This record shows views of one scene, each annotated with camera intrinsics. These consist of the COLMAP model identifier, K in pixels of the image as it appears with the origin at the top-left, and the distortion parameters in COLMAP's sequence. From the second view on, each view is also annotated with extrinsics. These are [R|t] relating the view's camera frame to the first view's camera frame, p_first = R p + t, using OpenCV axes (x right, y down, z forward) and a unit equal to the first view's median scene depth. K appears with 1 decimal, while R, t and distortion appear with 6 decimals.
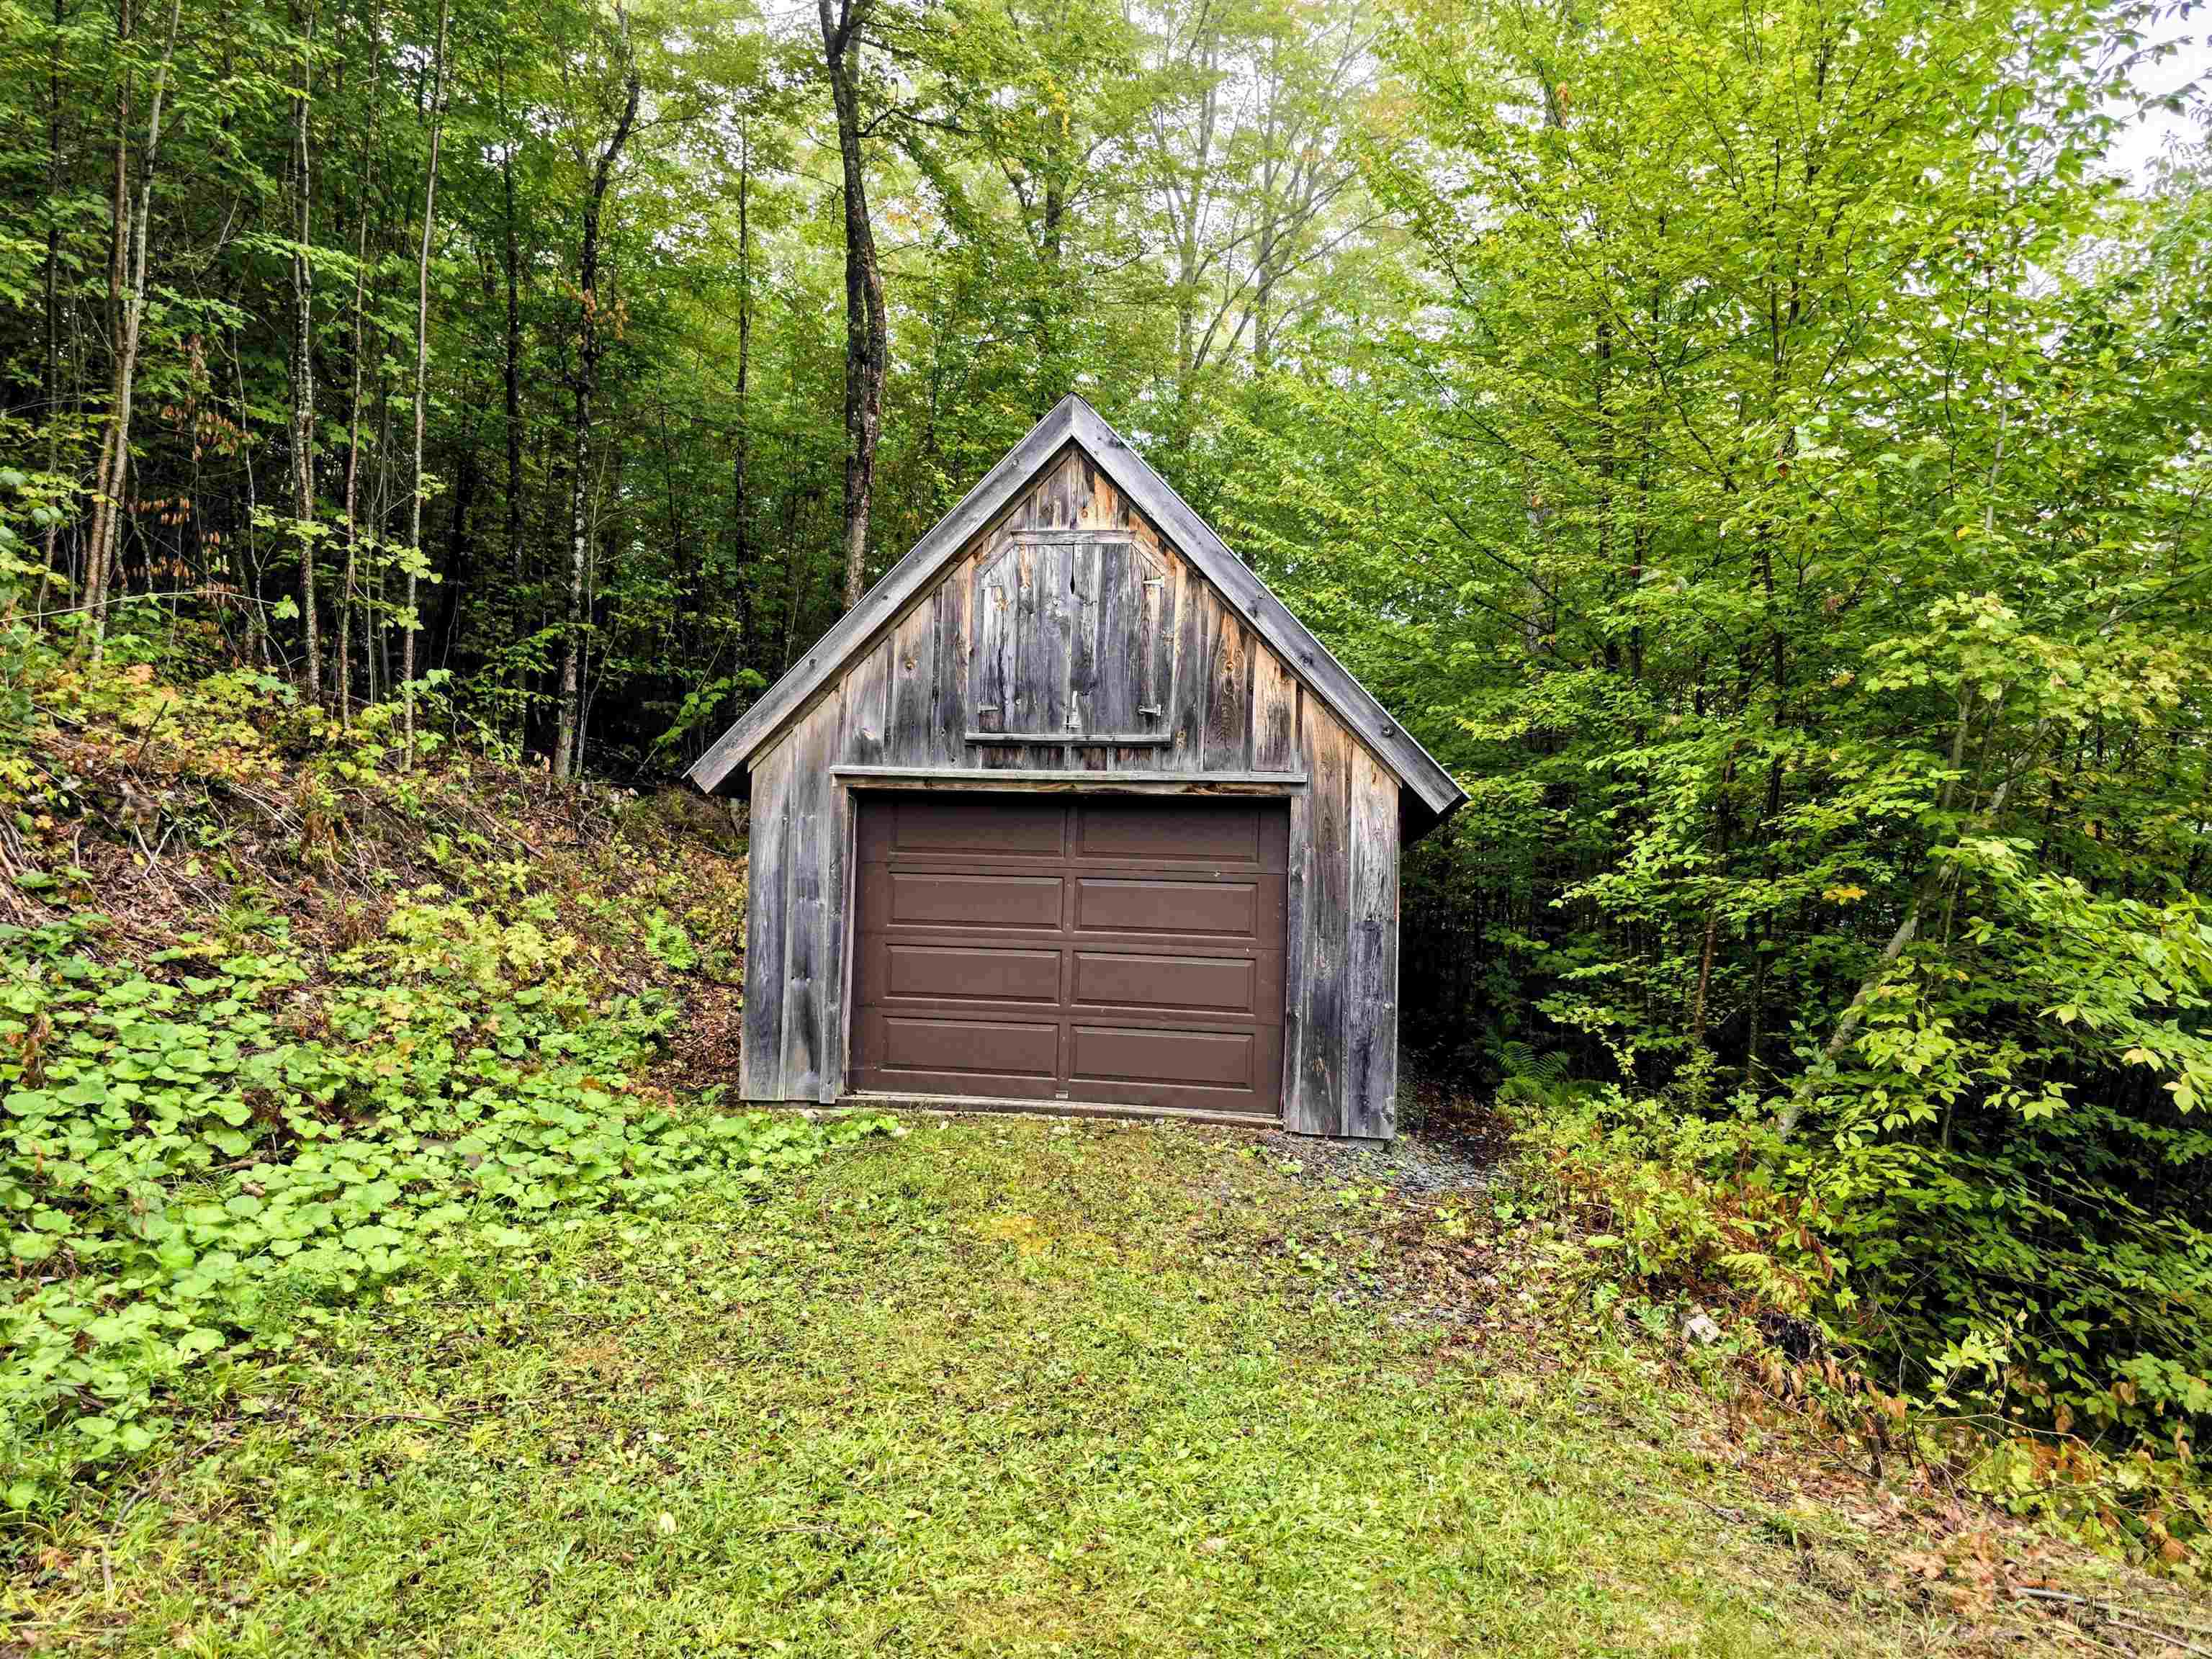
lens RADIAL K [[1518.2, 0, 1106.0], [0, 1518.2, 829.5], [0, 0, 1]] dist [0.057186, -0.000073]
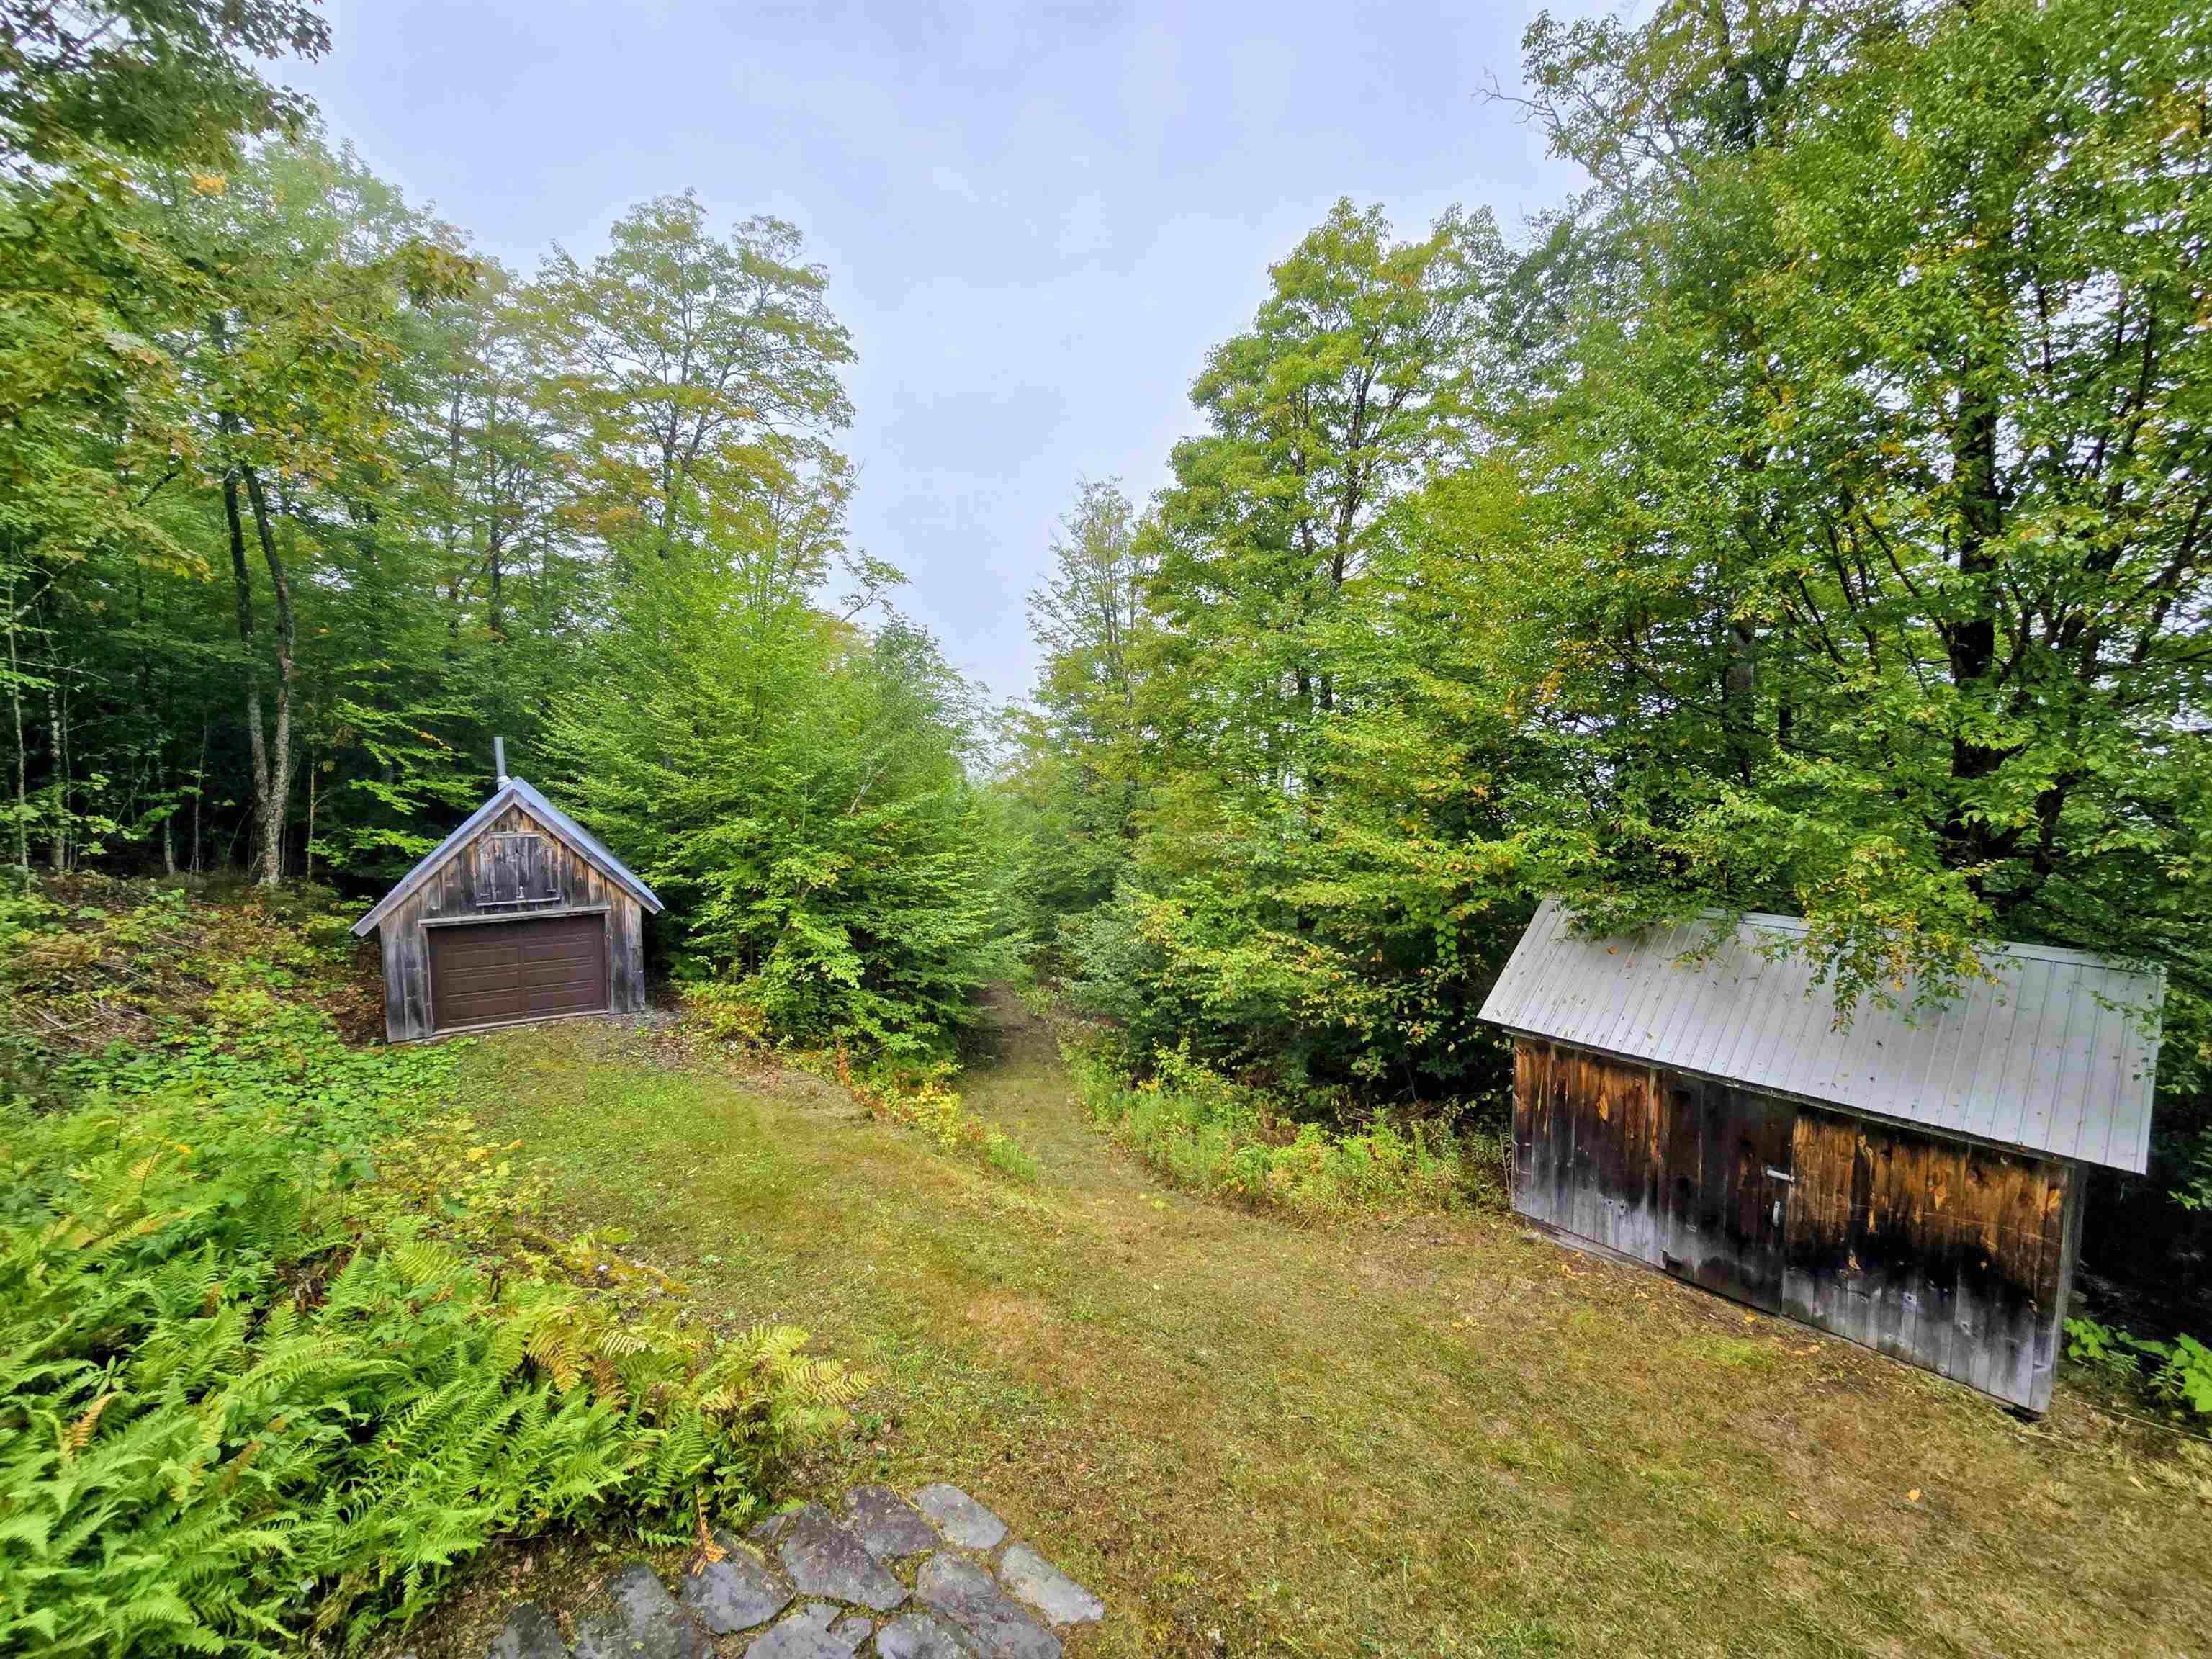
lens RADIAL K [[899.8, 0, 1106.0], [0, 899.8, 829.5], [0, 0, 1]] dist [0.001594, 0.000115]
pose [[0.739040, -0.078901, 0.669025, -0.352012], [-0.005890, 0.992323, 0.123536, -0.435395], [-0.673636, -0.095239, 0.732901, -1.091663]]
